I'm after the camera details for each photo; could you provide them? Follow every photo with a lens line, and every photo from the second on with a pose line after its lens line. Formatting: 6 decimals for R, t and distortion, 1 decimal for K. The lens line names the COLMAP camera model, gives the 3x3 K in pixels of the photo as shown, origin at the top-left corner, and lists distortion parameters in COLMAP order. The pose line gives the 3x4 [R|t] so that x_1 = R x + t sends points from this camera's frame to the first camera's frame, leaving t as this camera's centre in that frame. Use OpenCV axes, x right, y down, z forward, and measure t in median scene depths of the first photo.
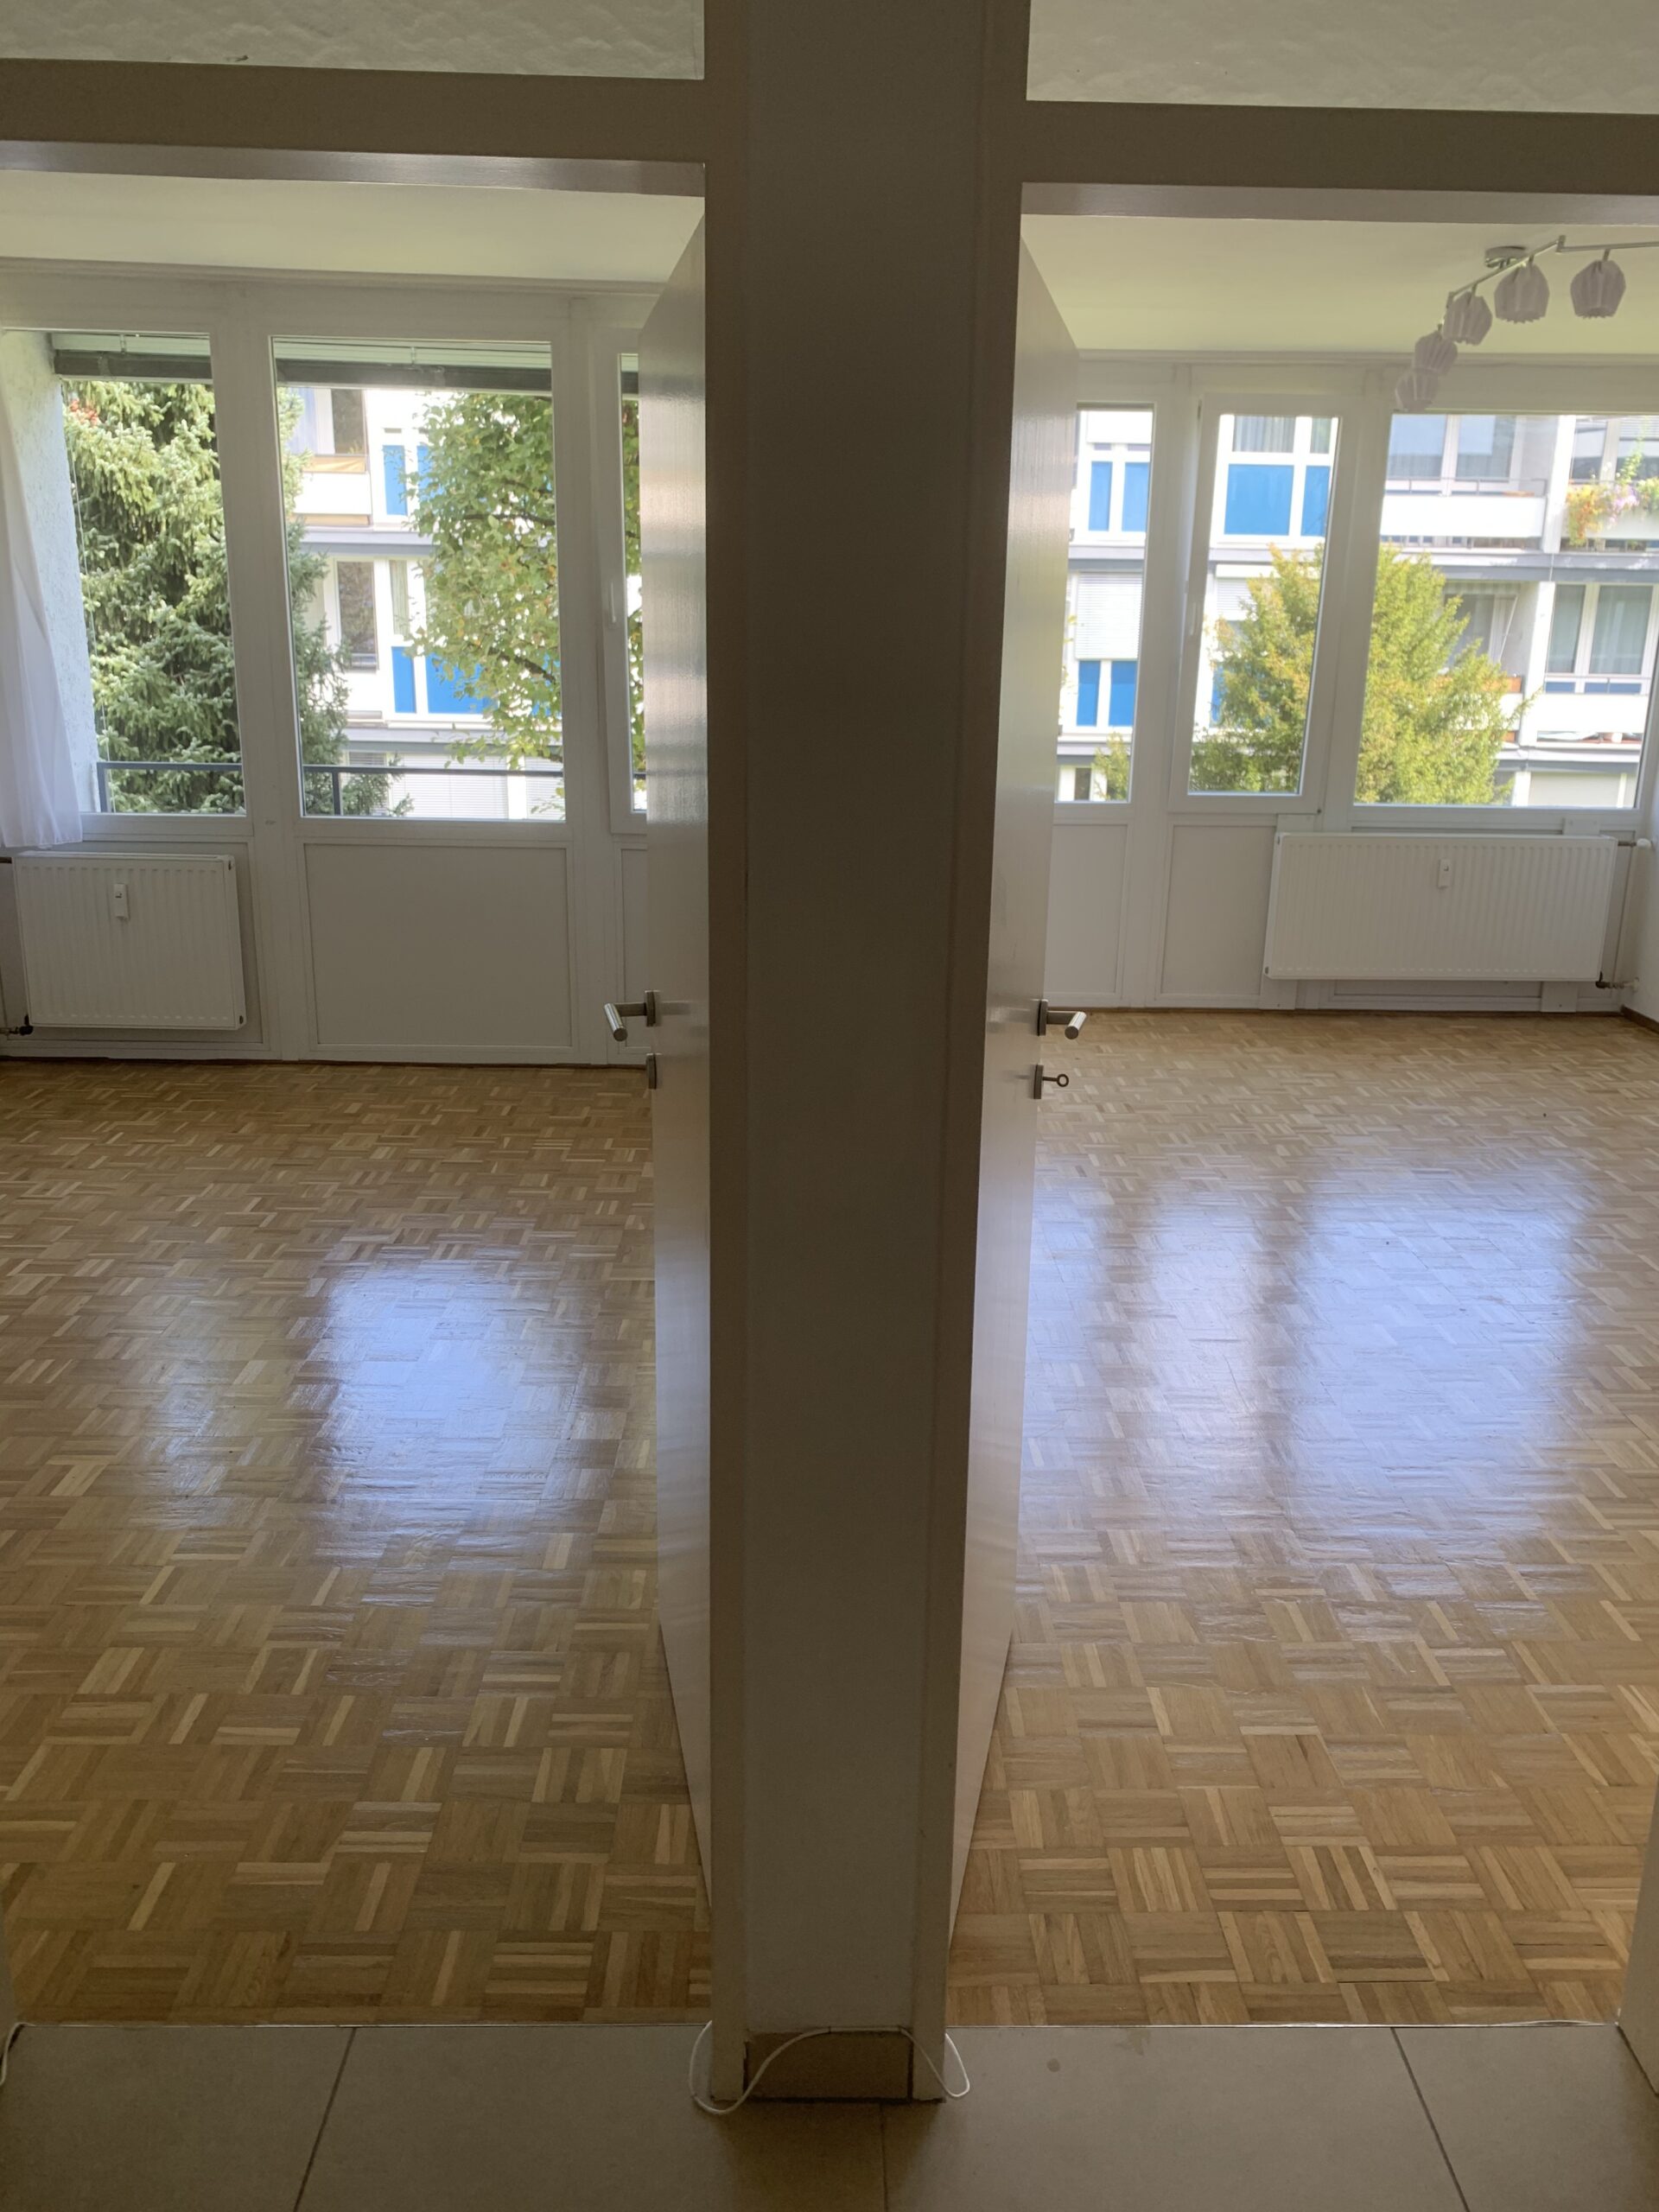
lens RADIAL K [[1722.1, 0, 866.3], [0, 1722.1, 1103.4], [0, 0, 1]] dist [0.008627, -0.003029]
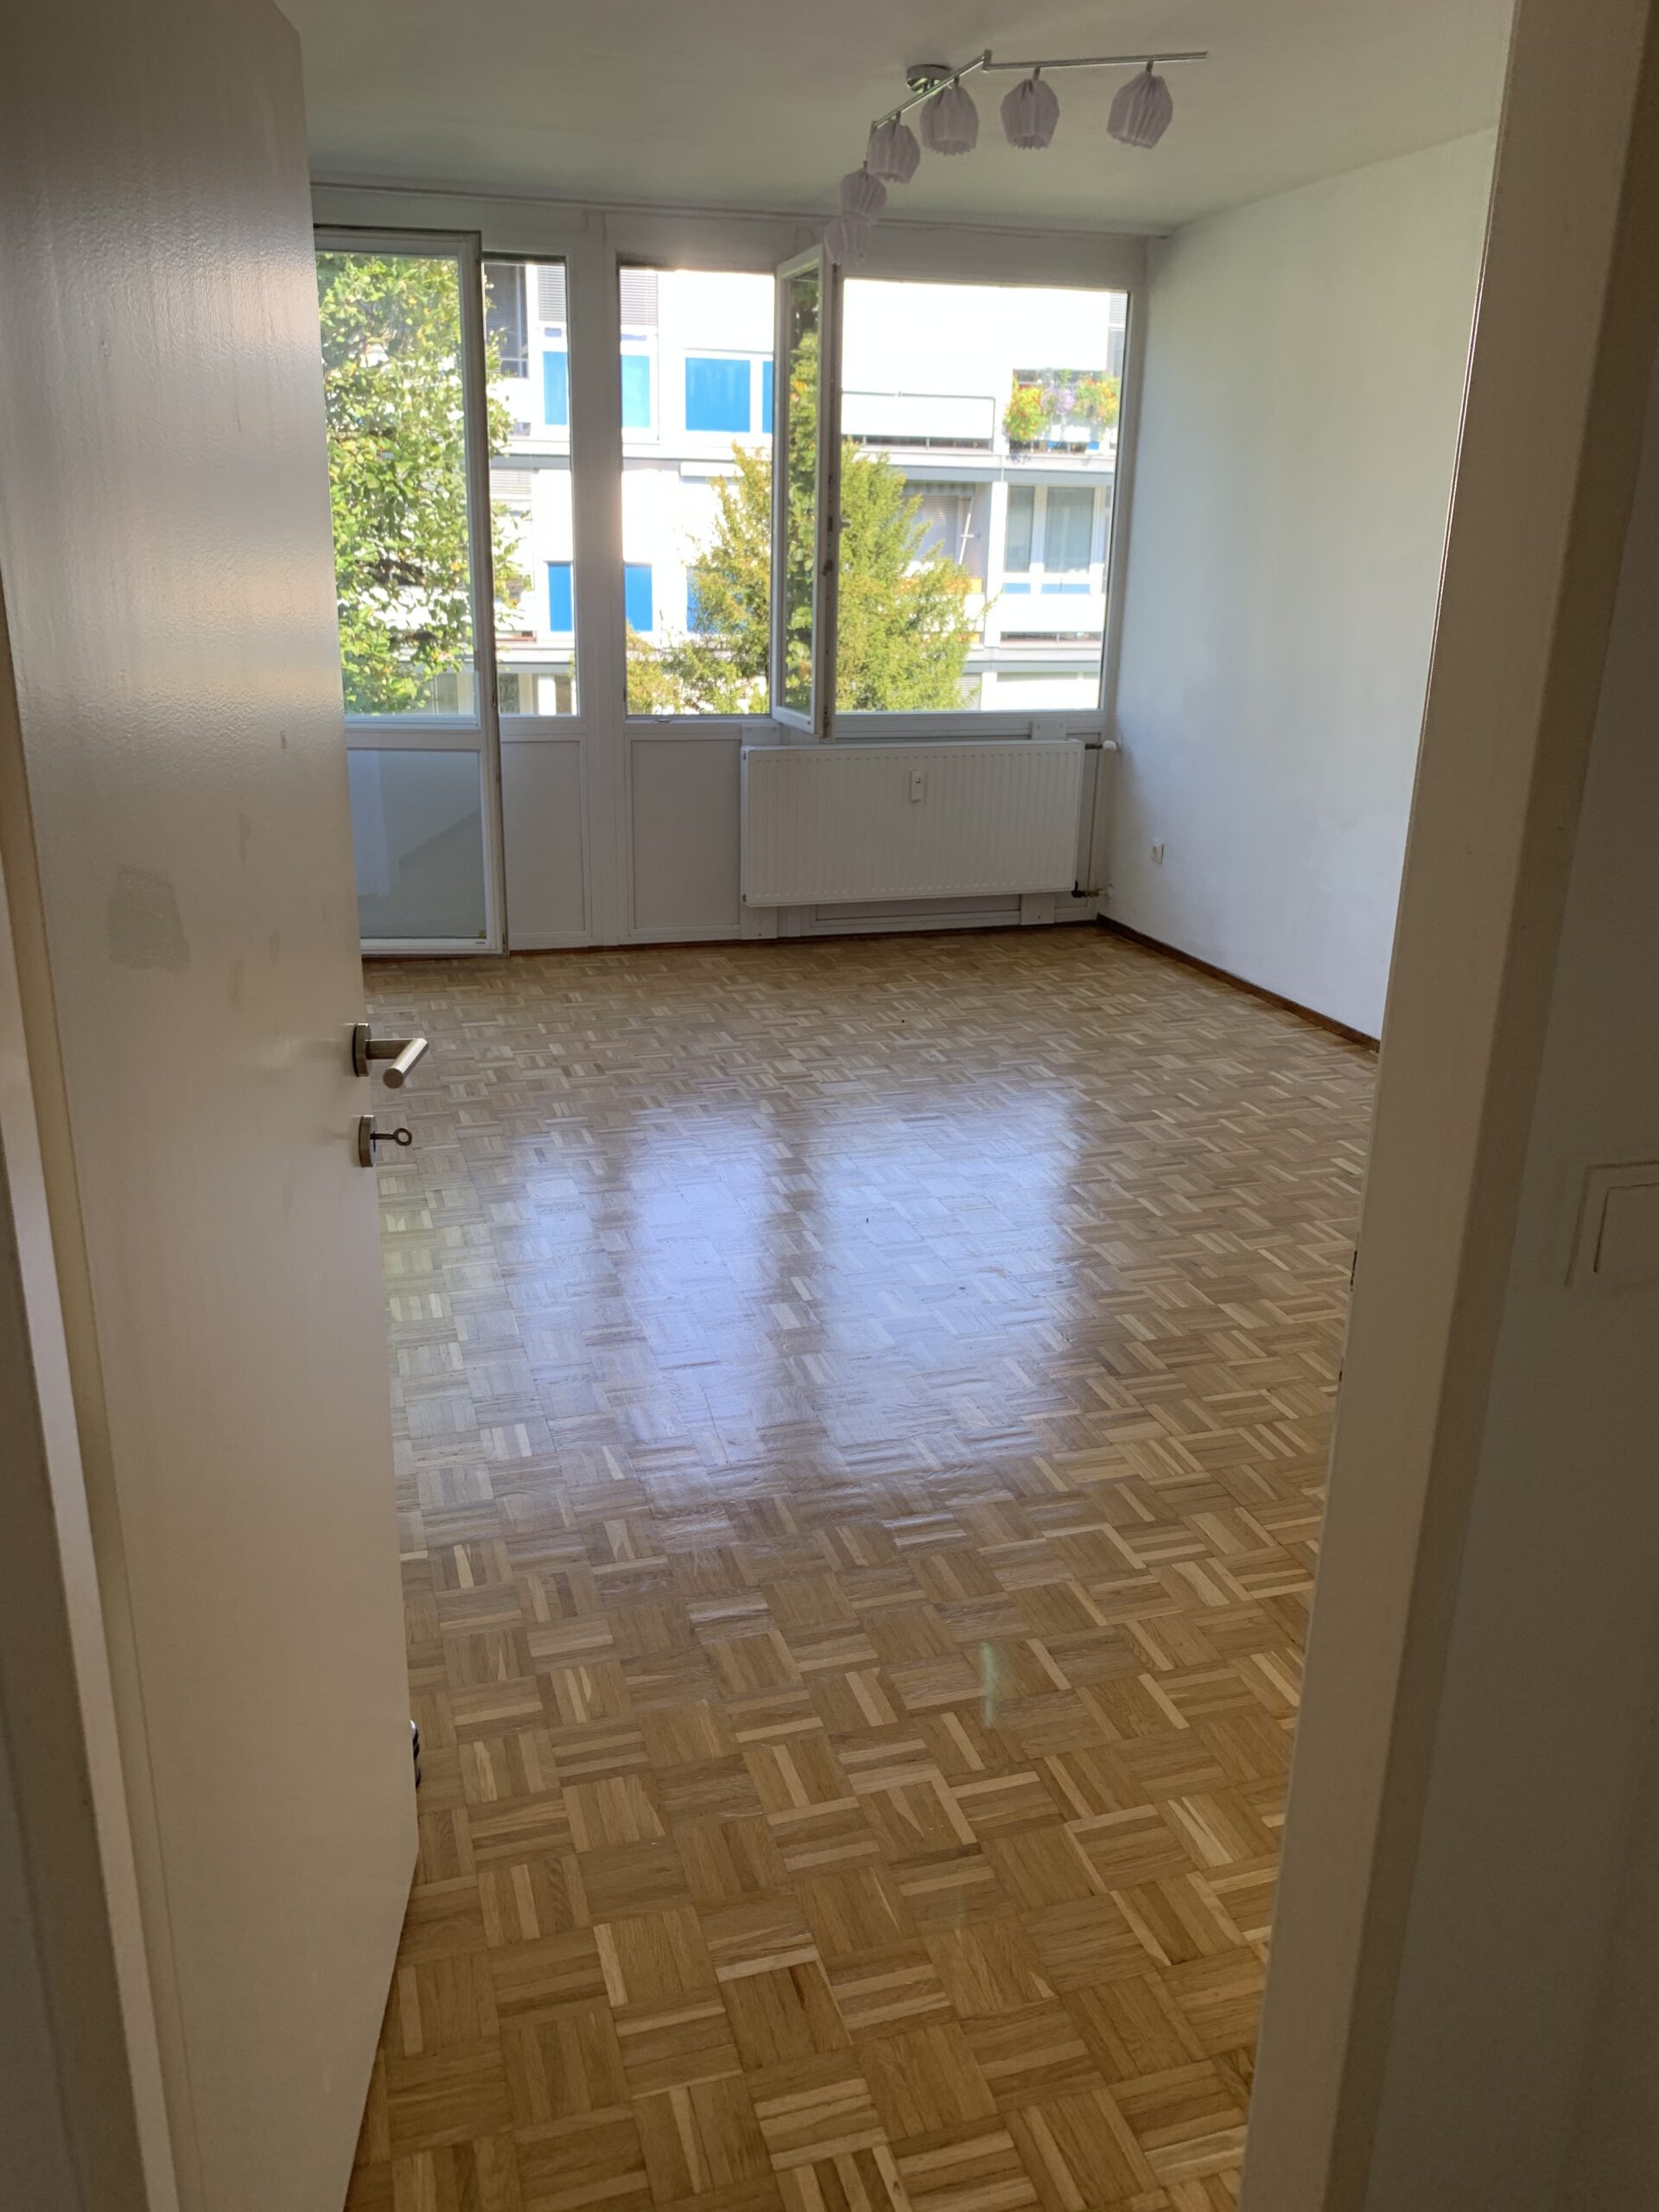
lens RADIAL K [[1670.6, 0, 821.1], [0, 1670.6, 1113.2], [0, 0, 1]] dist [0.158804, -0.273268]
pose [[0.965716, -0.089487, 0.243689, 0.057543], [0.074872, 0.994830, 0.068609, -0.029431], [-0.248569, -0.048011, 0.967424, 0.146170]]
